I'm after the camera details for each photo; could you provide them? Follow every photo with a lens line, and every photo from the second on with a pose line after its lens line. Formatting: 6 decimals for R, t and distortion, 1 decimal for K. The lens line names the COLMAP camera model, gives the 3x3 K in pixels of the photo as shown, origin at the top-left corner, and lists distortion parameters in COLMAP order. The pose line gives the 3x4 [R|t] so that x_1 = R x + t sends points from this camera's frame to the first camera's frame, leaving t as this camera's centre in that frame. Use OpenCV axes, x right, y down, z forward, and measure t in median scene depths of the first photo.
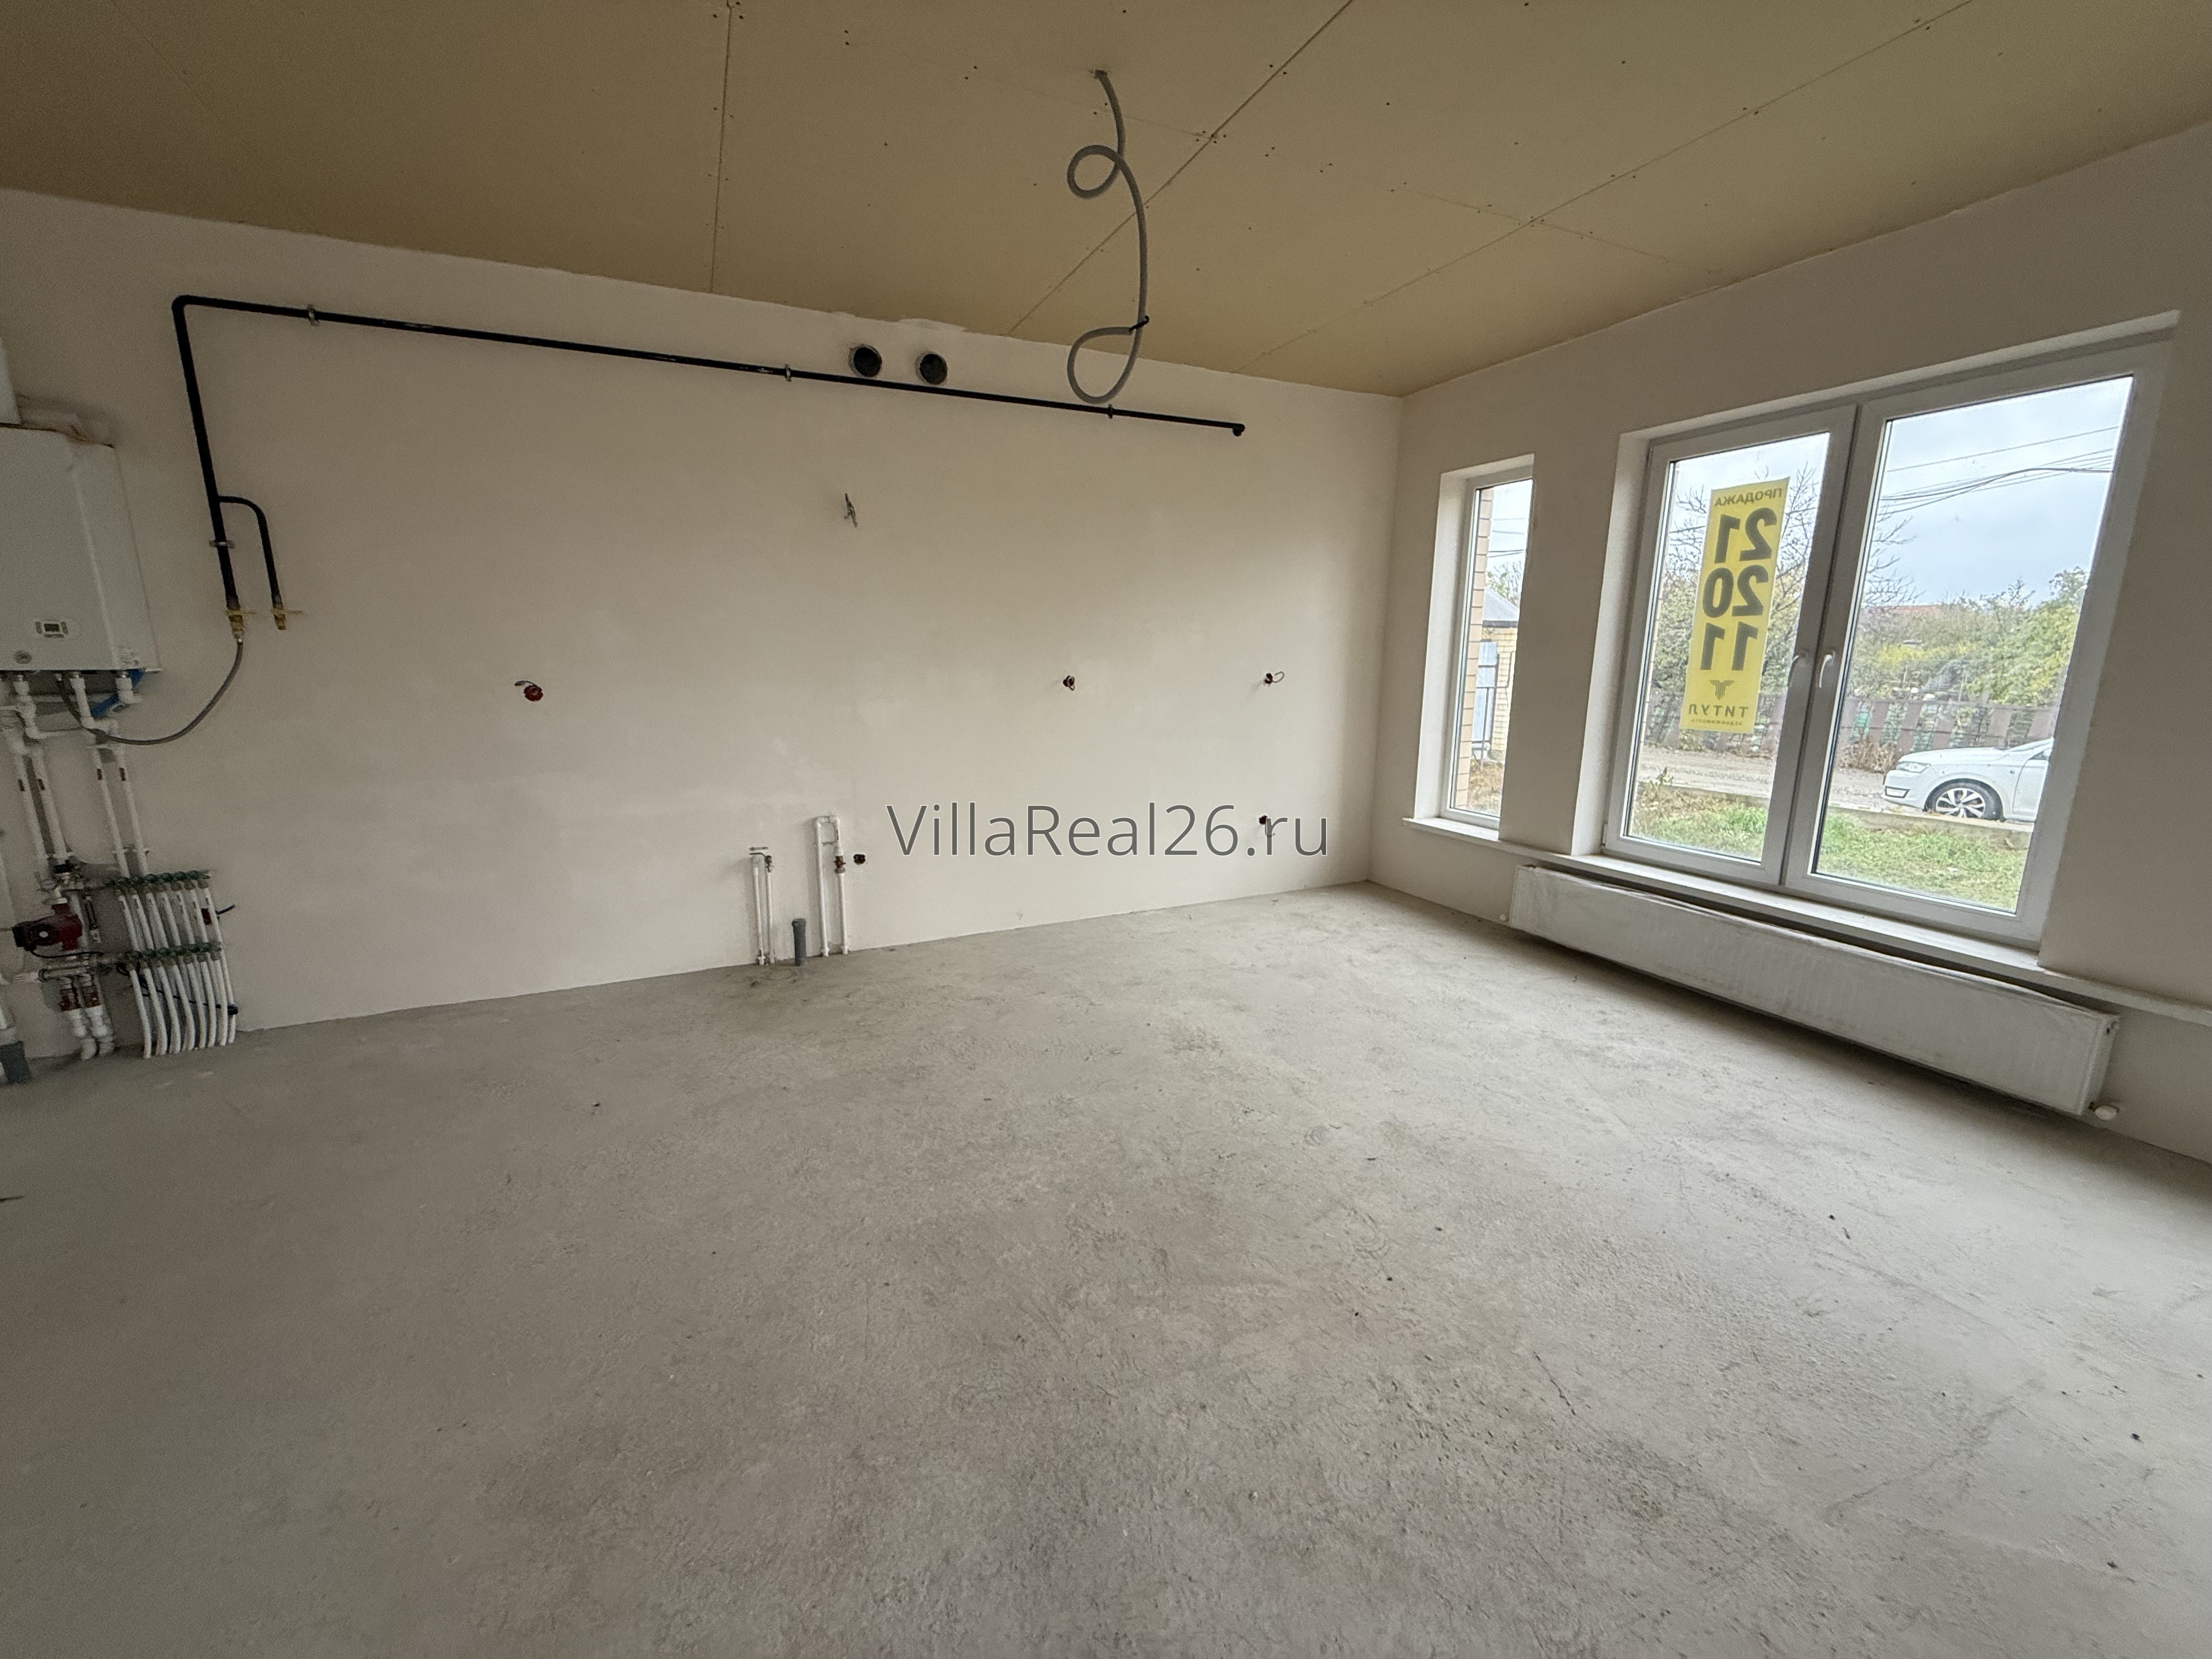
lens RADIAL K [[867.3, 0, 1096.7], [0, 867.3, 829.0], [0, 0, 1]] dist [0.000268, -0.000458]
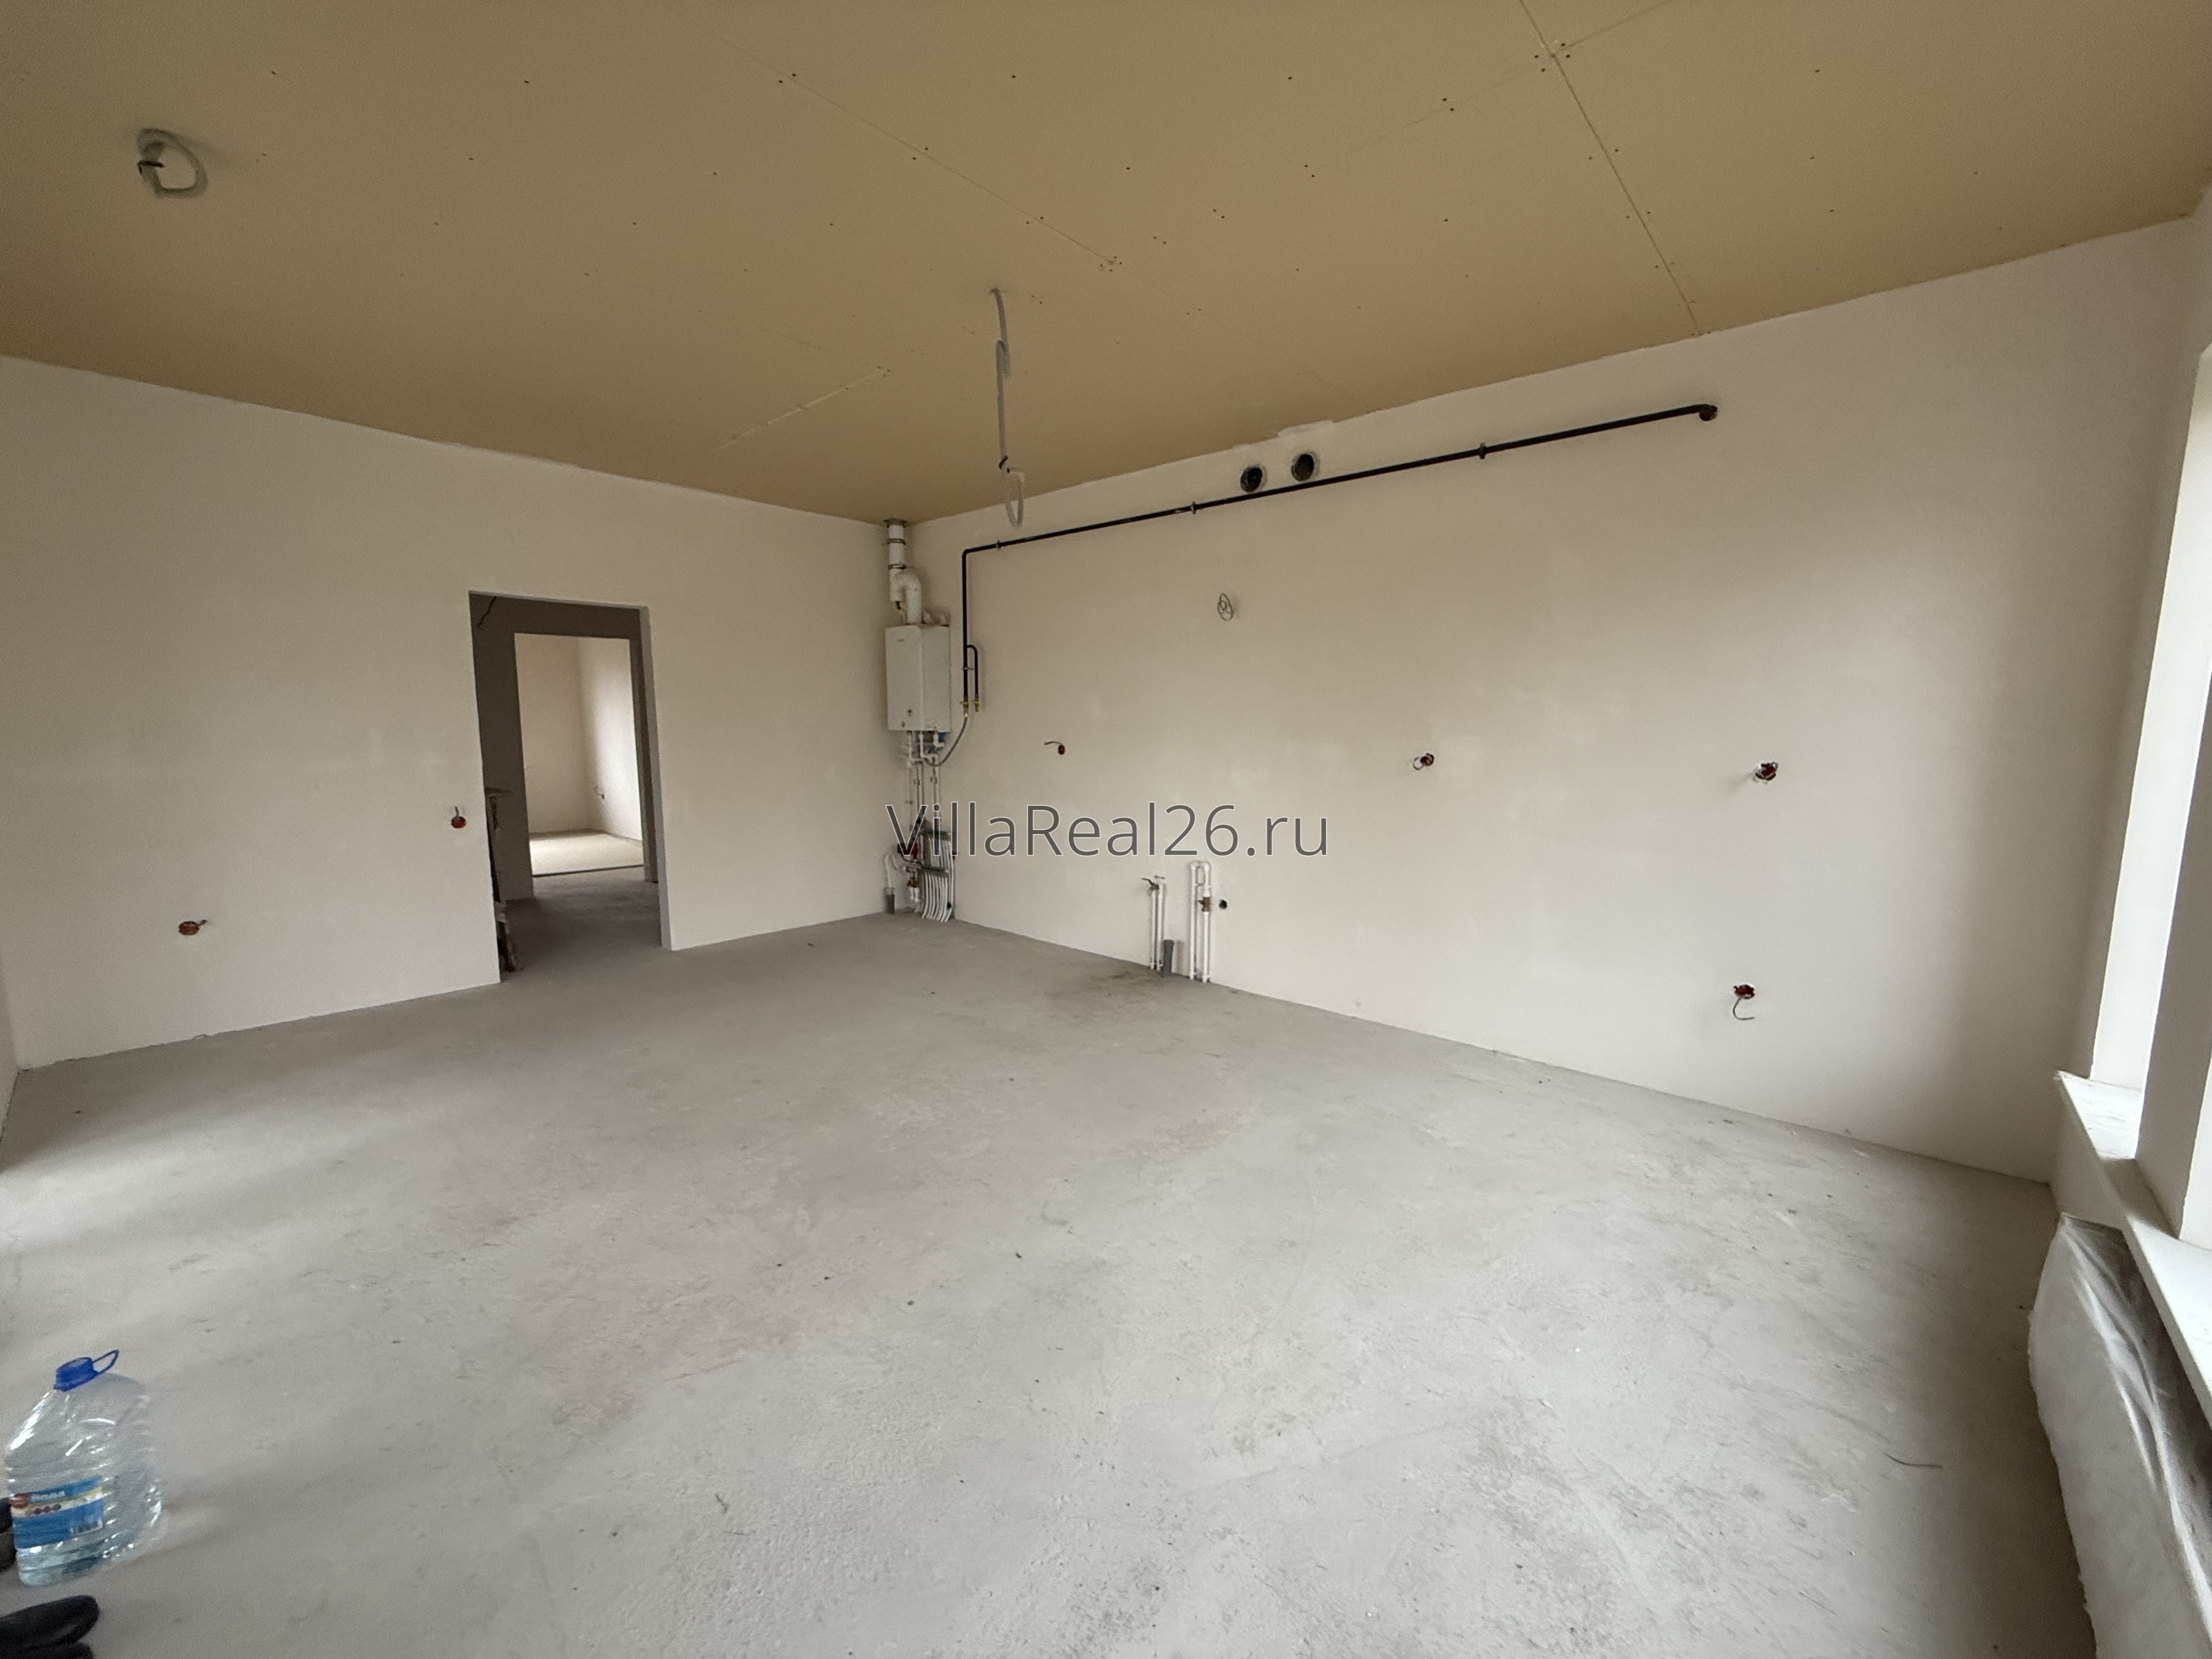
lens RADIAL K [[867.3, 0, 1103.9], [0, 867.3, 829.2], [0, 0, 1]] dist [0.000268, -0.000458]
pose [[0.410394, 0.114435, -0.904700, 0.759853], [-0.188837, 0.981255, 0.038458, -0.085074], [0.892142, 0.155058, 0.424310, 0.400567]]
